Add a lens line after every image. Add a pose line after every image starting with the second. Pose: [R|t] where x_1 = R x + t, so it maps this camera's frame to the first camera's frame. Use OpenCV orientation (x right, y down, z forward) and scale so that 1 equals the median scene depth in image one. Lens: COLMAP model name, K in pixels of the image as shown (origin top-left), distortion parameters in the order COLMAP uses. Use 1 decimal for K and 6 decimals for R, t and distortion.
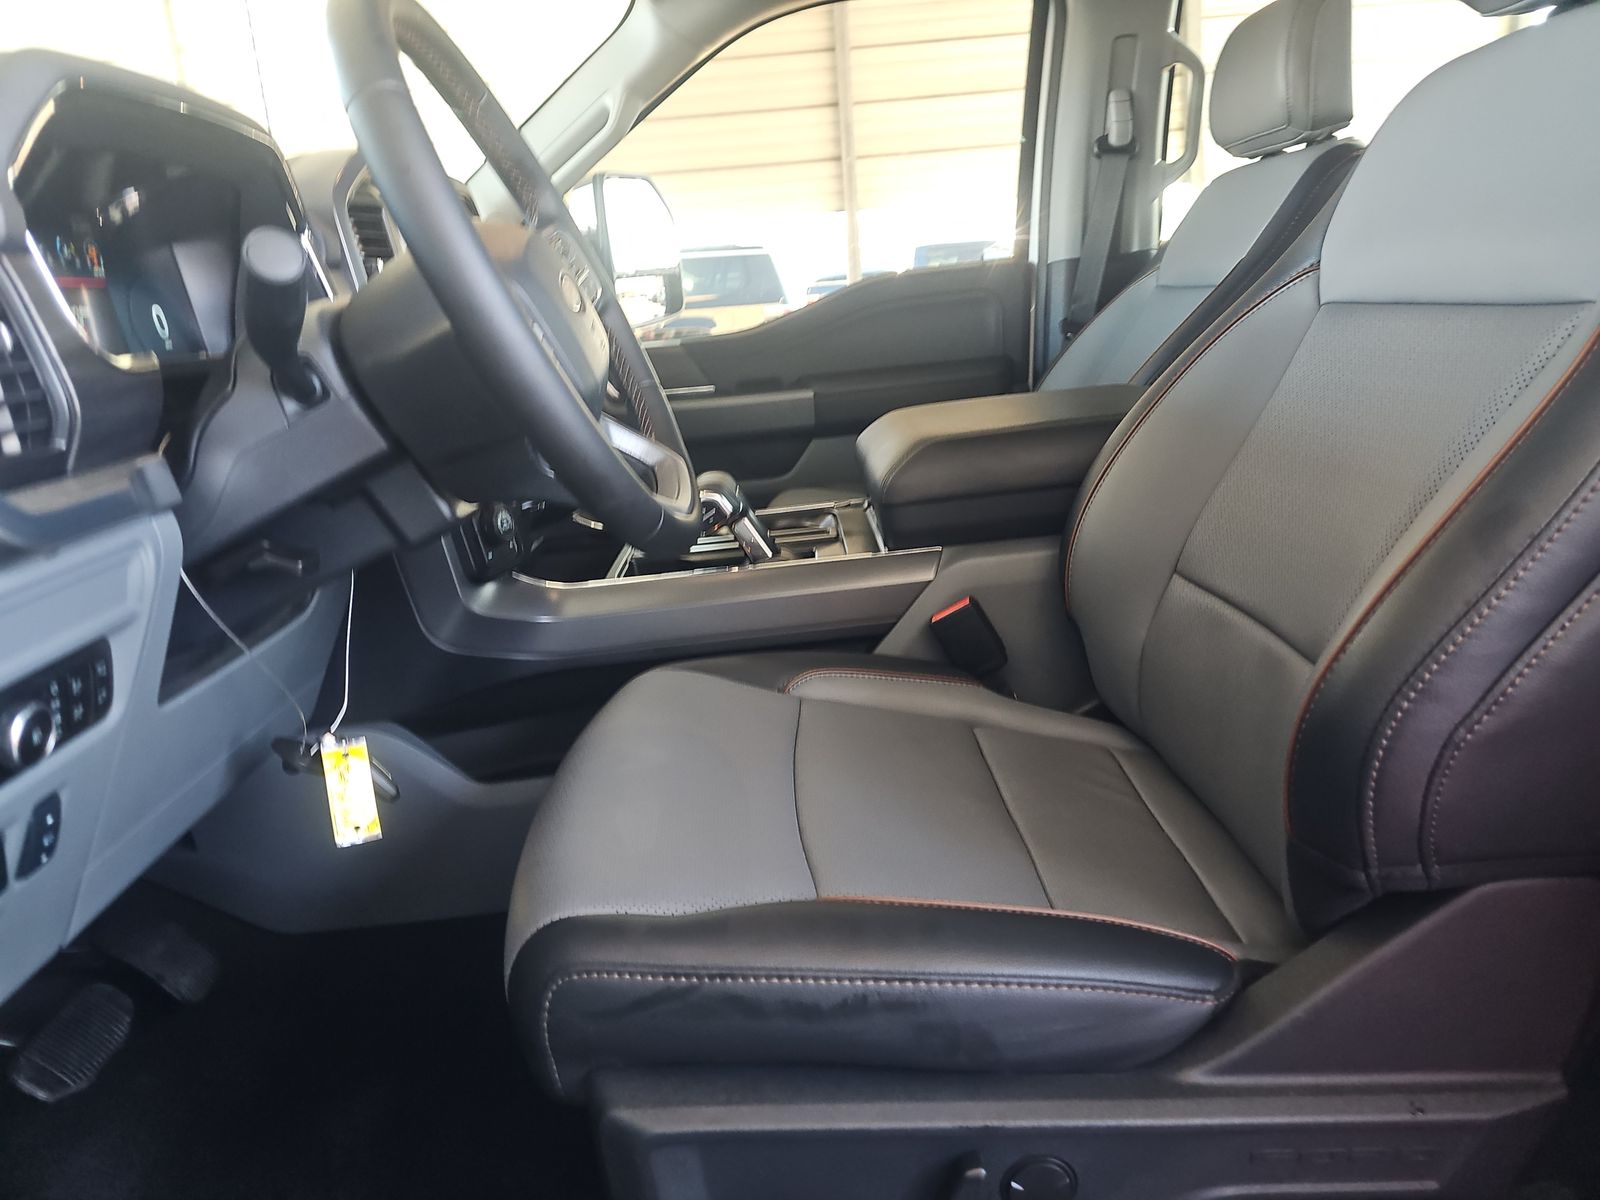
lens RADIAL K [[1092.6, 0, 785.4], [0, 1092.6, 613.7], [0, 0, 1]] dist [0.025197, -0.020846]
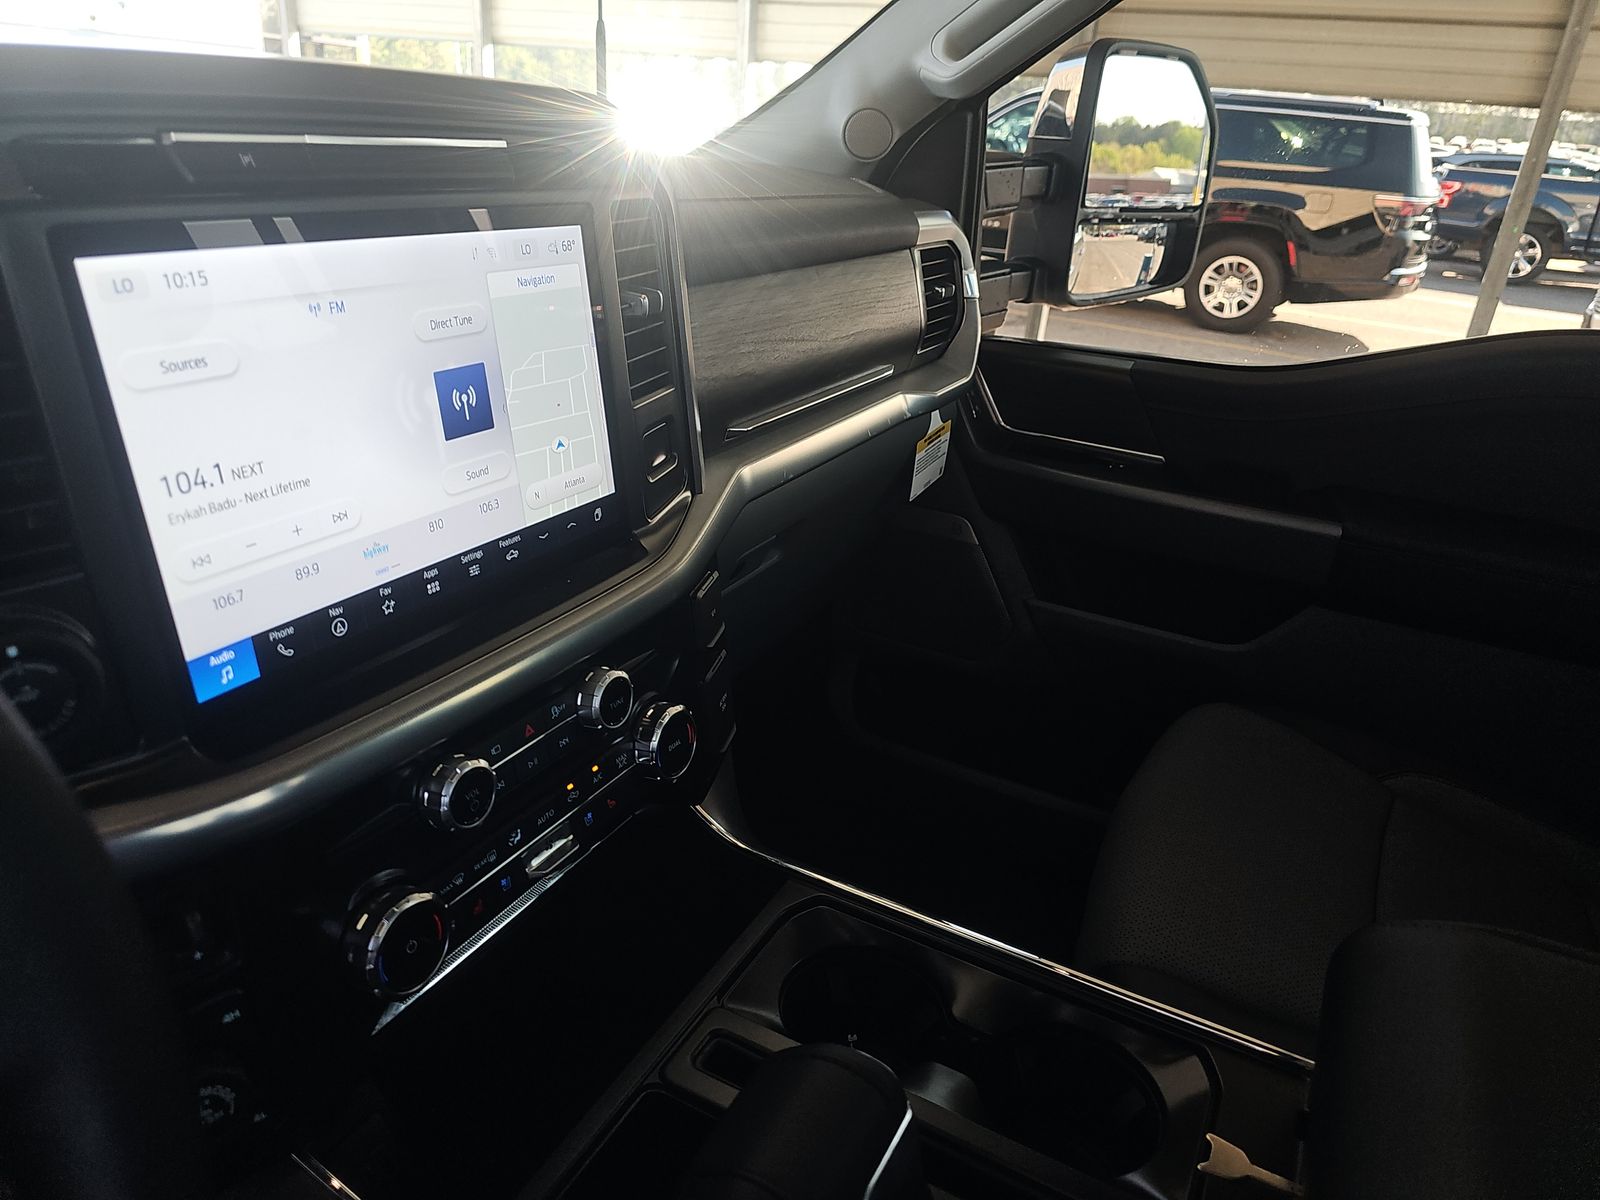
lens RADIAL K [[1092.6, 0, 807.5], [0, 1092.6, 591.9], [0, 0, 1]] dist [0.025197, -0.020846]
pose [[0.875870, 0.314280, -0.366168, 0.003506], [-0.263069, 0.947134, 0.183662, -0.217384], [0.404532, -0.064536, 0.912244, 0.439406]]
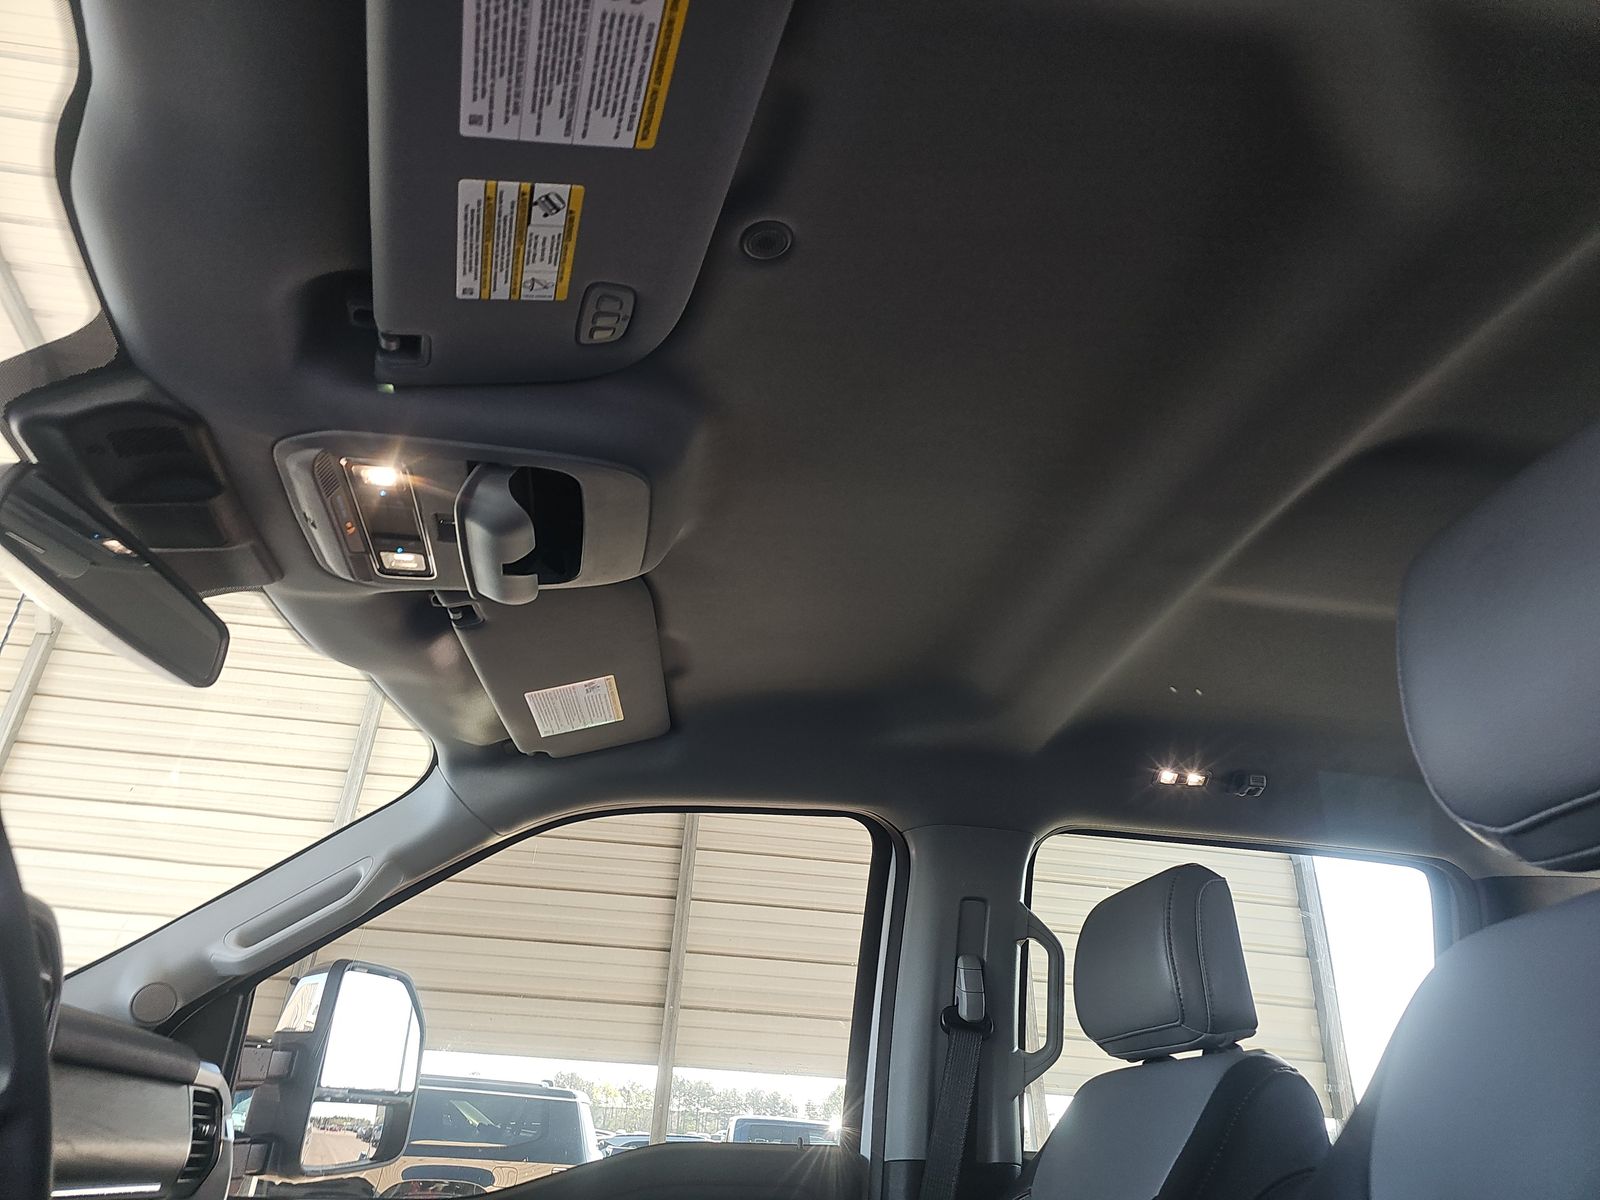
lens RADIAL K [[1092.6, 0, 782.5], [0, 1092.6, 584.1], [0, 0, 1]] dist [0.025197, -0.020846]
pose [[0.980385, 0.184459, 0.069426, 0.047833], [-0.083604, 0.708203, -0.701042, -0.069294], [-0.178481, 0.681486, 0.709733, 0.217618]]
